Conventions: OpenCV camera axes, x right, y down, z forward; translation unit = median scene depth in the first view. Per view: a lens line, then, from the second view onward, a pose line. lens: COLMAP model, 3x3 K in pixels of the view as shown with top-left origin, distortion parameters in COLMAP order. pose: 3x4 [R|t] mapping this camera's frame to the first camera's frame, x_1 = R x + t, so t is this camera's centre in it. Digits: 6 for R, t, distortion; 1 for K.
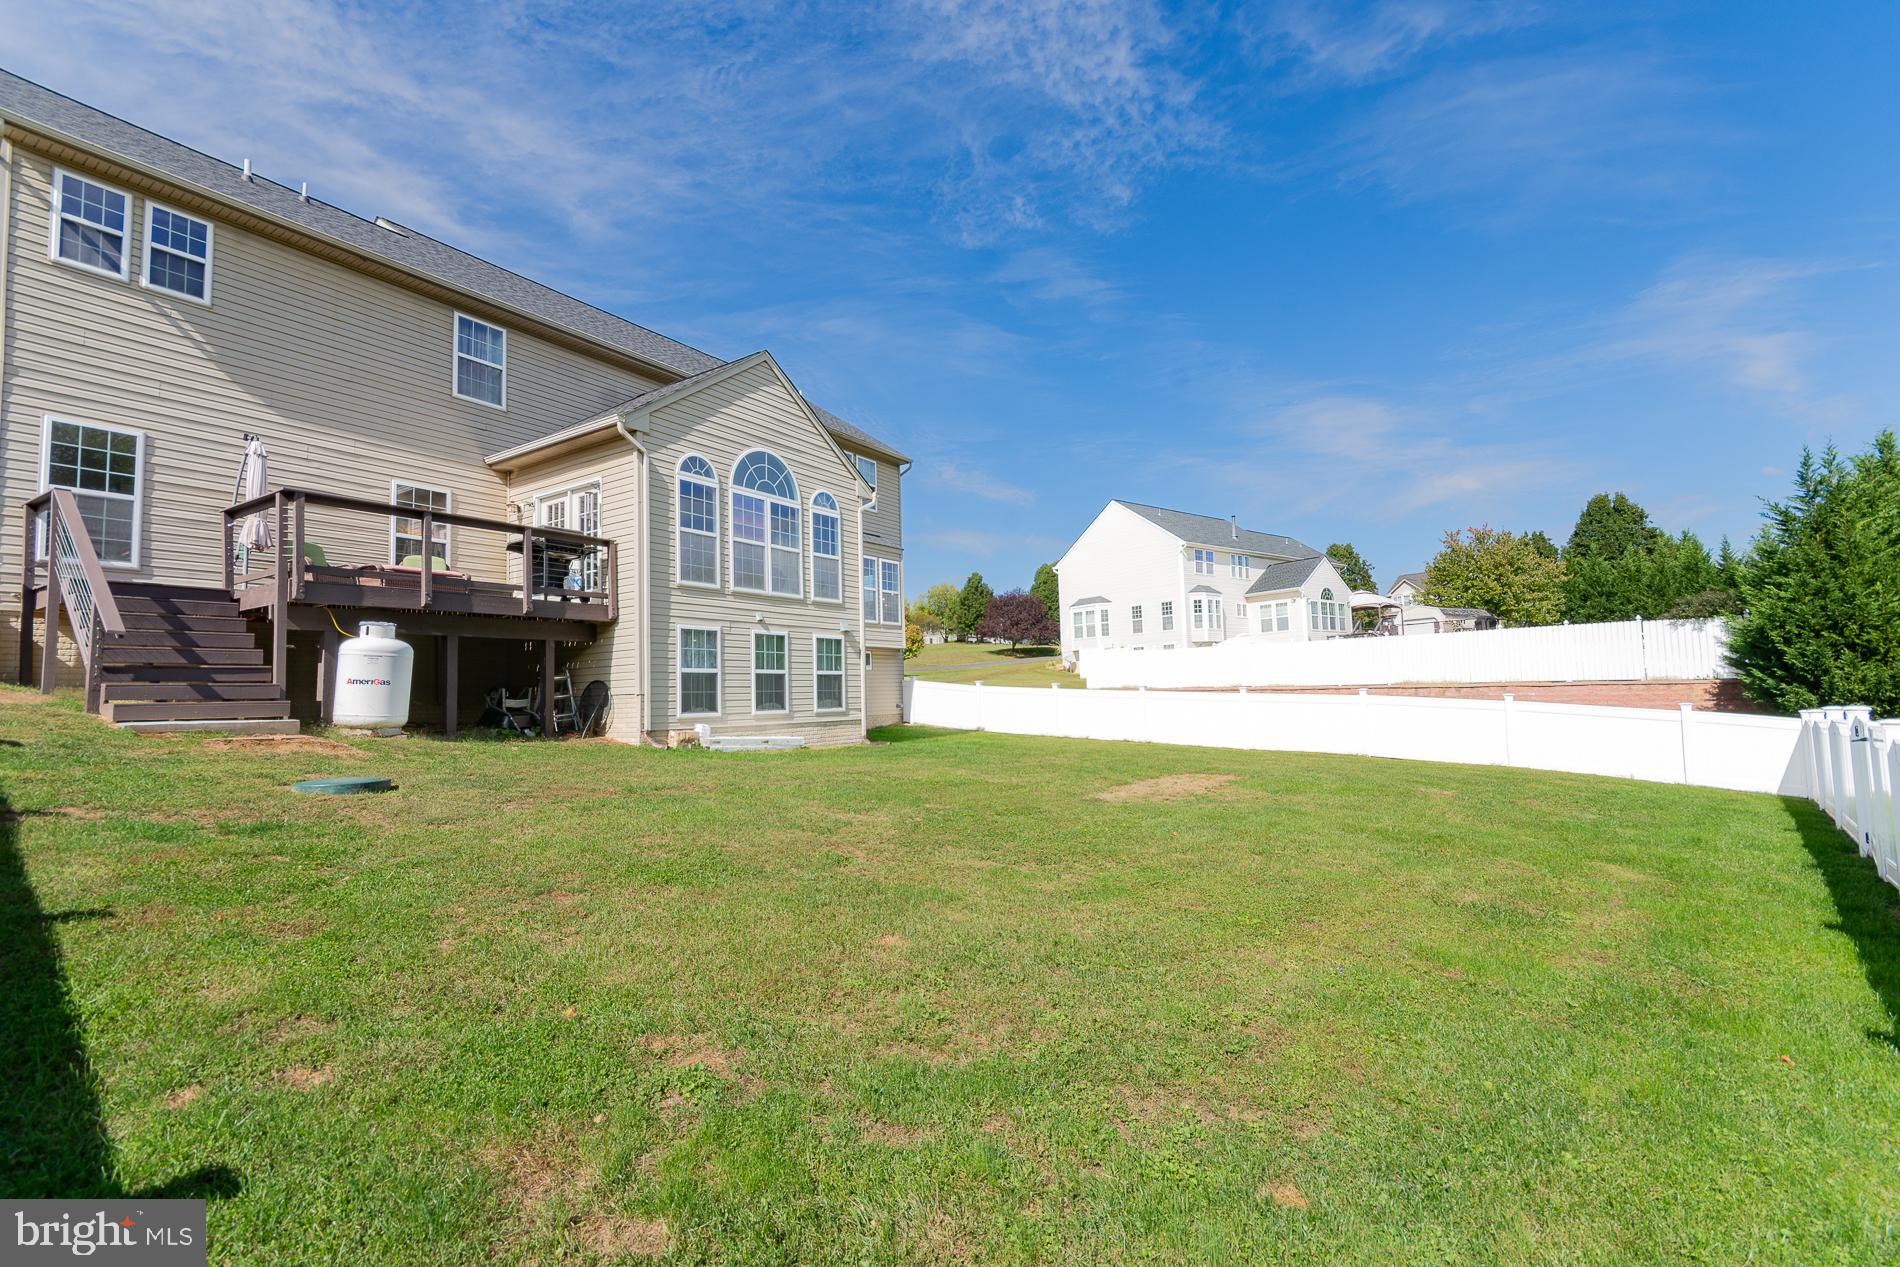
lens RADIAL K [[843.4, 0, 949.8], [0, 843.4, 641.8], [0, 0, 1]] dist [0.014166, -0.003722]
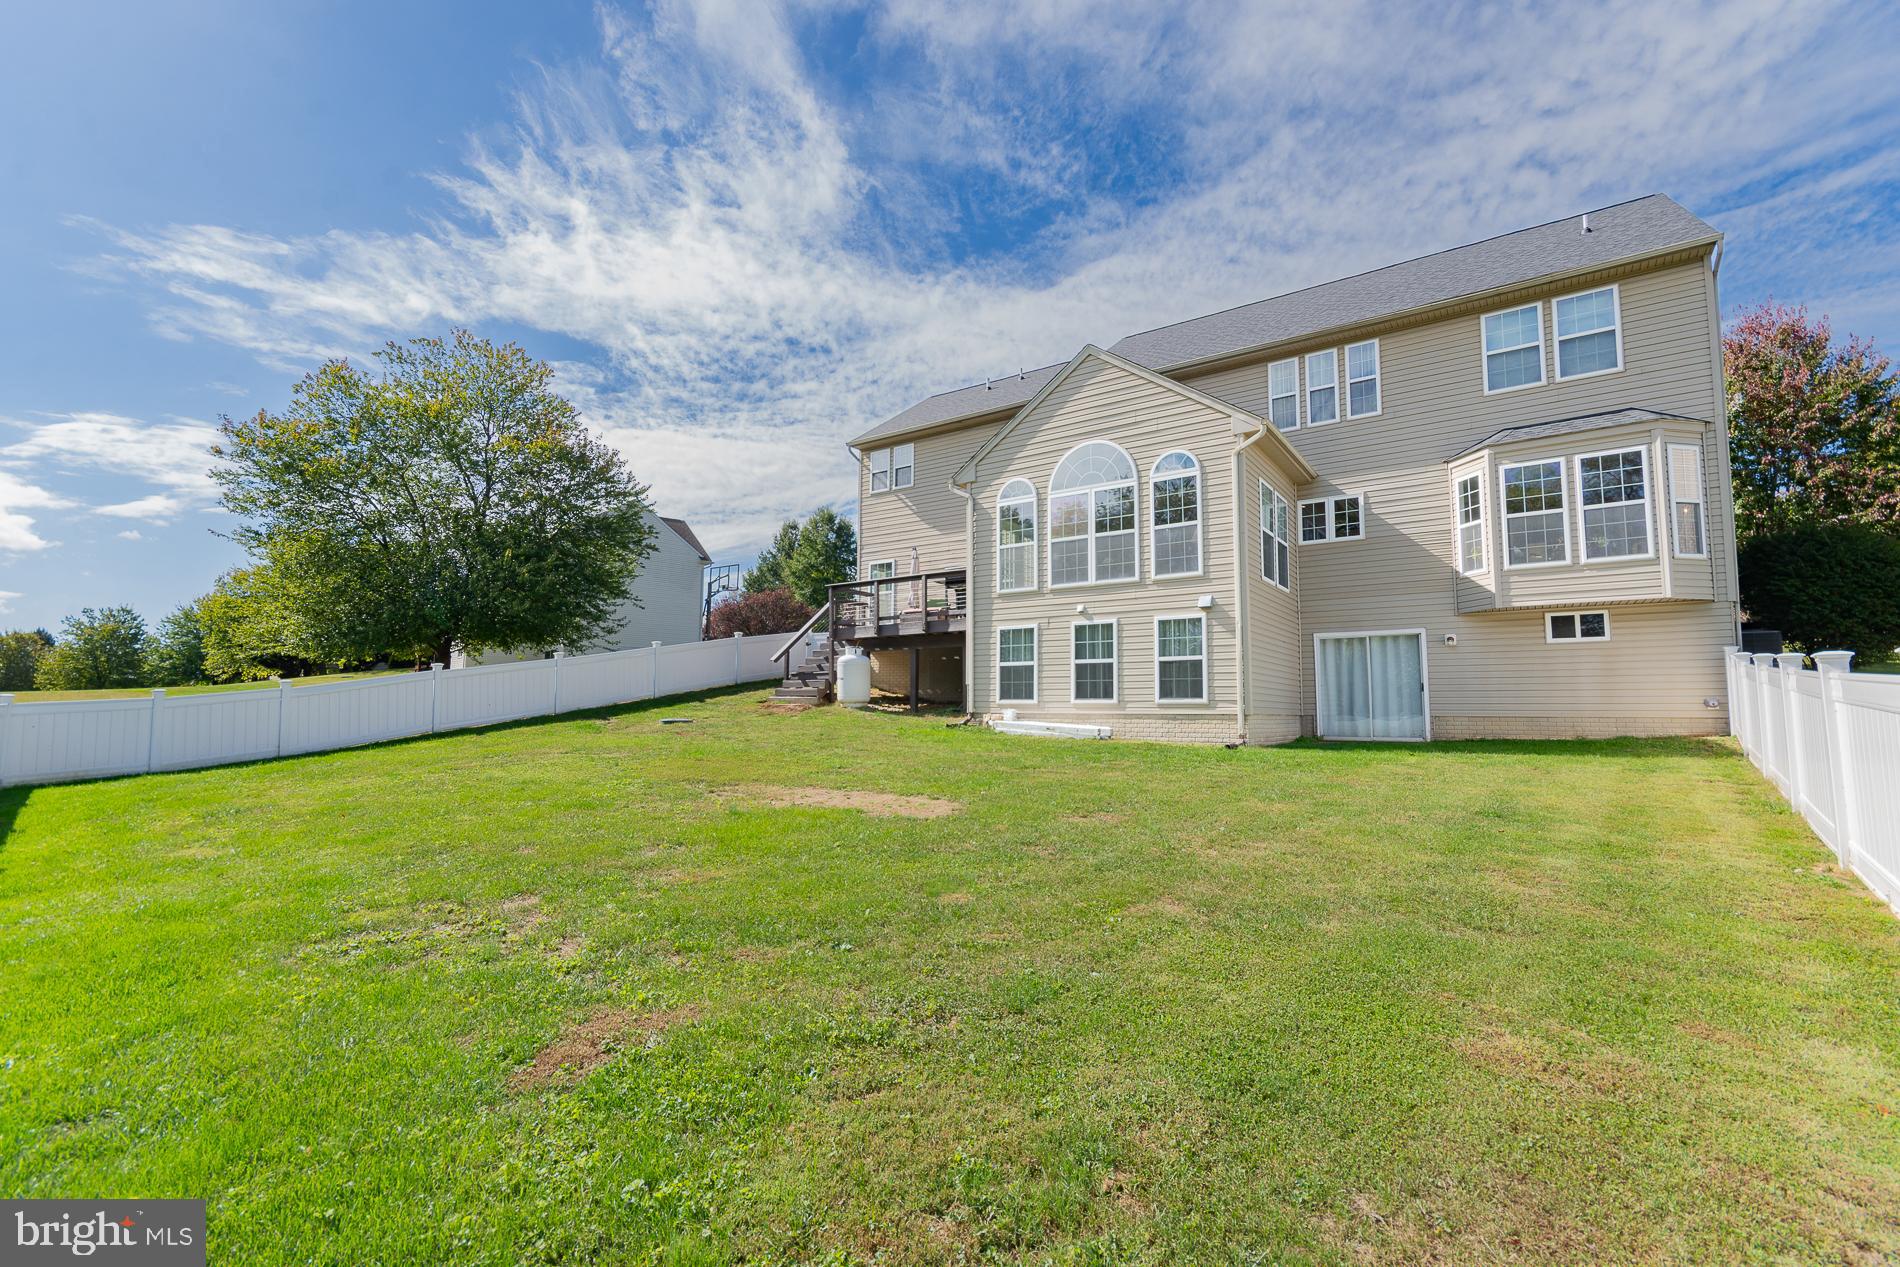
lens RADIAL K [[843.4, 0, 948.5], [0, 843.4, 640.6], [0, 0, 1]] dist [0.014166, -0.003722]
pose [[-0.032002, -0.054931, -0.997977, 0.823639], [0.065266, 0.996243, -0.056929, 0.058667], [0.997355, -0.066956, -0.028296, 0.886169]]
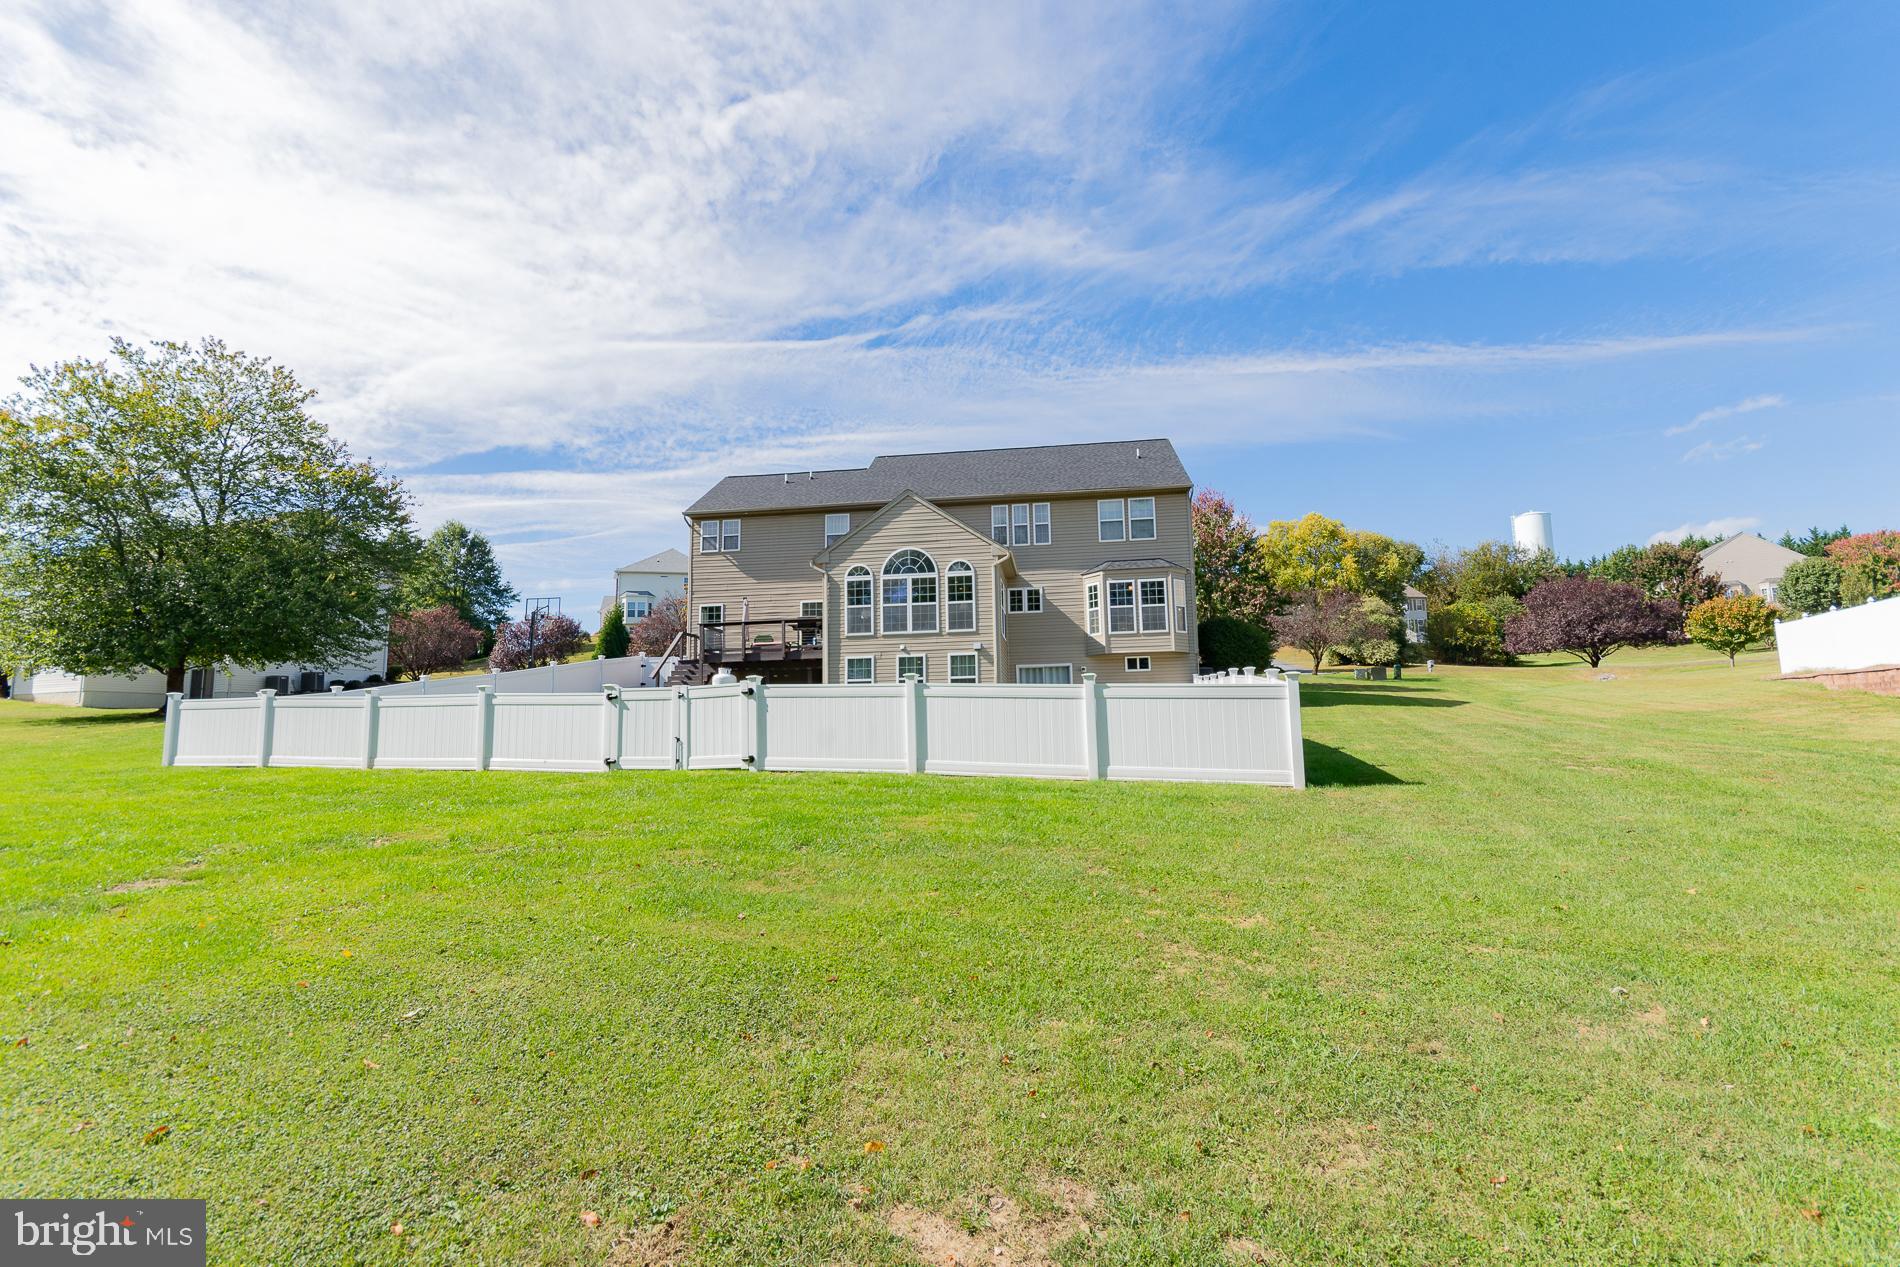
lens RADIAL K [[843.4, 0, 949.4], [0, 843.4, 660.8], [0, 0, 1]] dist [0.014166, -0.003722]
pose [[0.428856, -0.060388, -0.901352, 1.396337], [0.068034, 0.997089, -0.034431, 0.064945], [0.900807, -0.046557, 0.431716, 0.350143]]
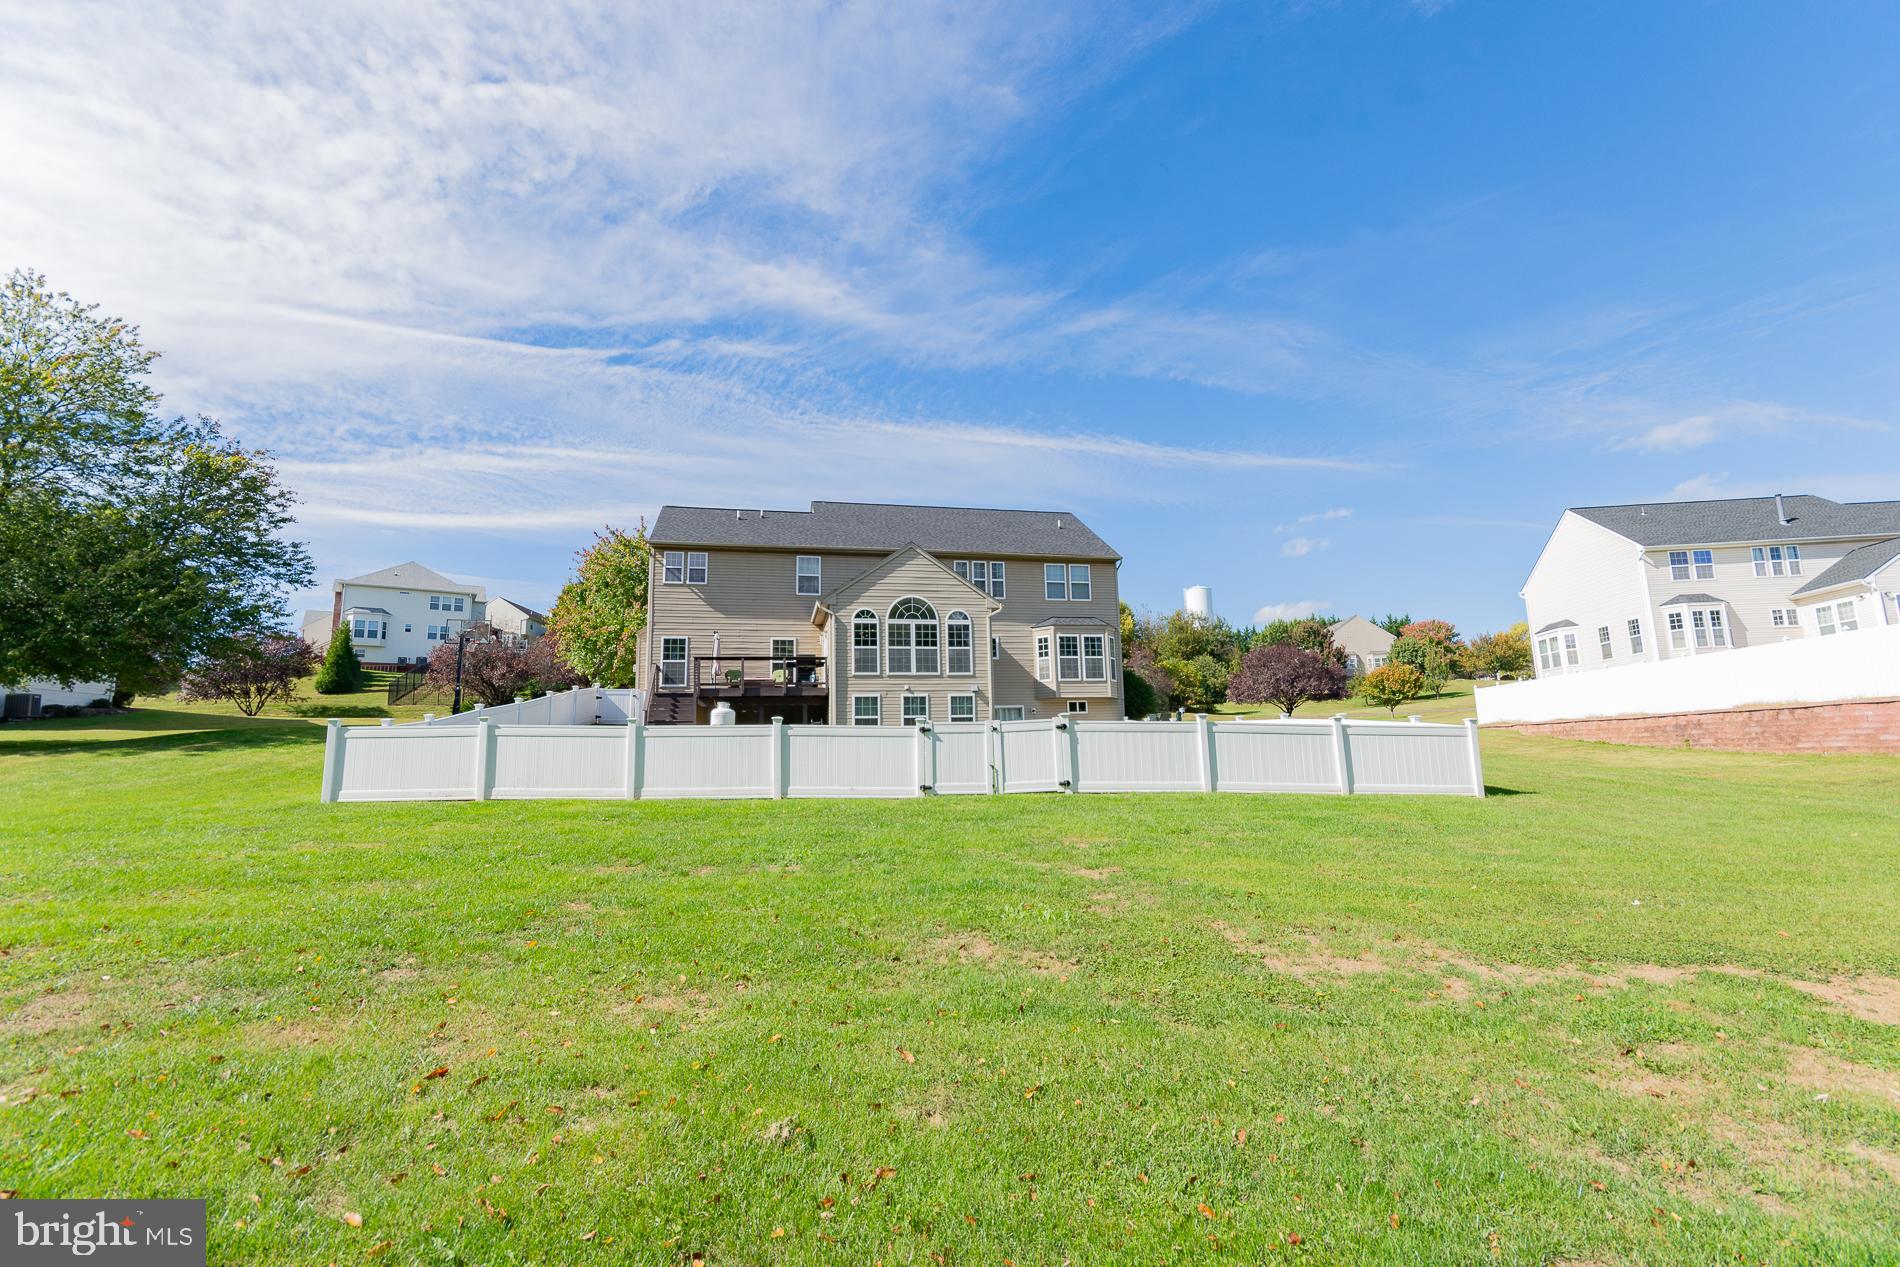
lens RADIAL K [[843.4, 0, 948.2], [0, 843.4, 661.1], [0, 0, 1]] dist [0.014166, -0.003722]
pose [[0.710315, -0.078574, -0.699485, 1.172240], [0.051530, 0.996888, -0.059653, 0.029463], [0.701995, 0.006328, 0.712153, -0.267478]]
